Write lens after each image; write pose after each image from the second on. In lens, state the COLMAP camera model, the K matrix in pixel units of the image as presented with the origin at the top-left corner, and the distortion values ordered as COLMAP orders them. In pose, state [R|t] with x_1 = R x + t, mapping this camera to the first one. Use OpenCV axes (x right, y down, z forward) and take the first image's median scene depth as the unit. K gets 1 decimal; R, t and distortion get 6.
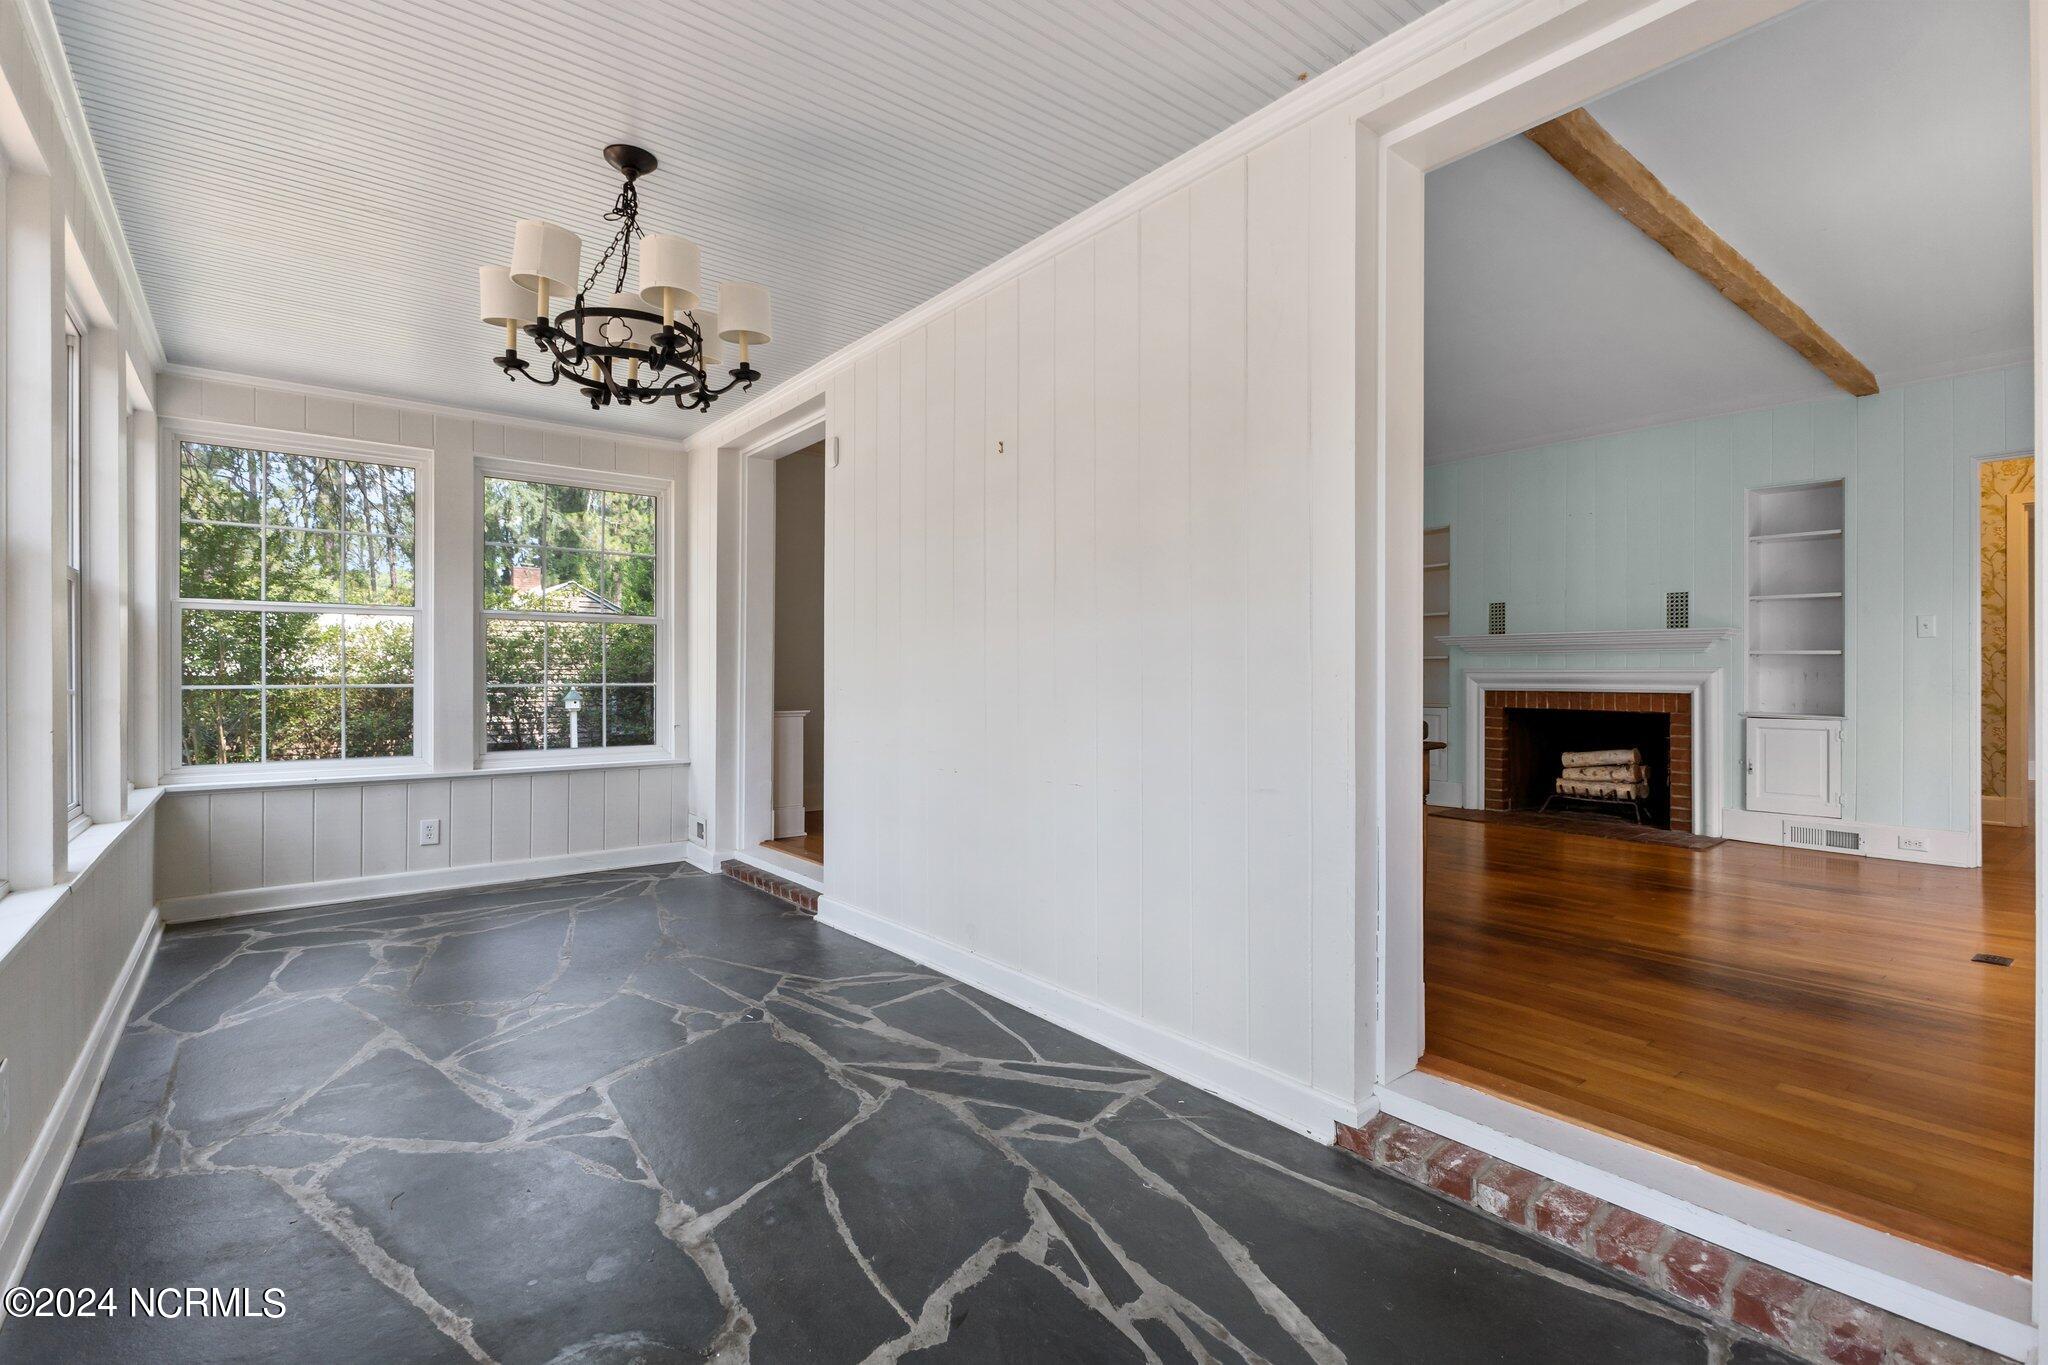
lens RADIAL K [[929.8, 0, 1024.0], [0, 929.8, 682.5], [0, 0, 1]] dist [-0.003996, 0.000137]
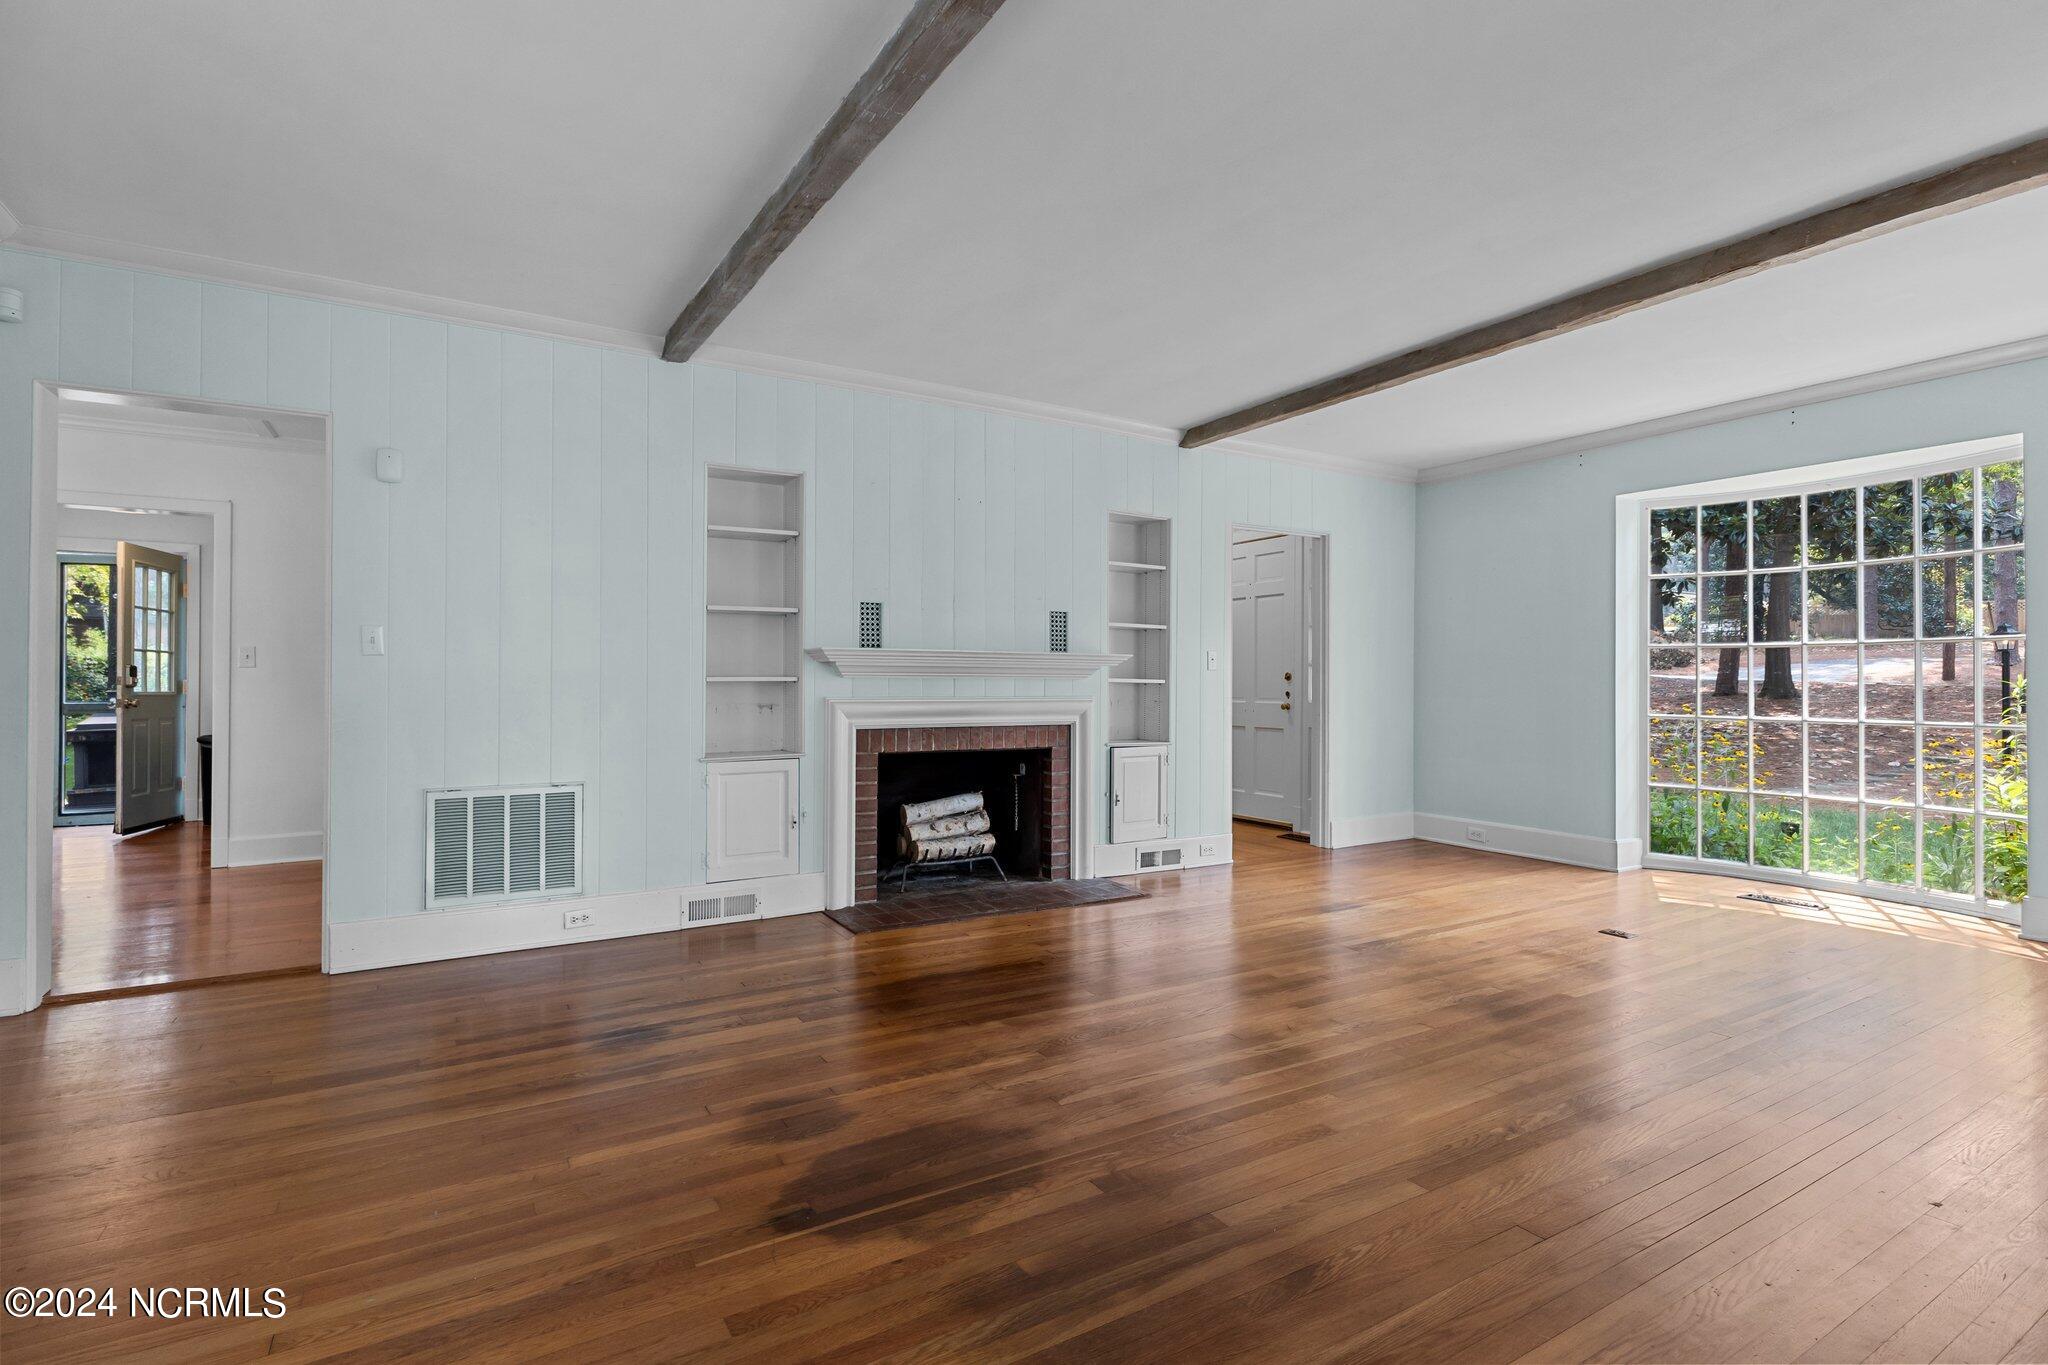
lens RADIAL K [[983.7, 0, 1036.6], [0, 983.7, 659.7], [0, 0, 1]] dist [-0.000186, 0.000098]
pose [[0.120509, 0.011278, 0.992648, -0.224675], [-0.004674, 0.999931, -0.010793, -0.038972], [-0.992701, -0.003339, 0.120554, 0.872815]]
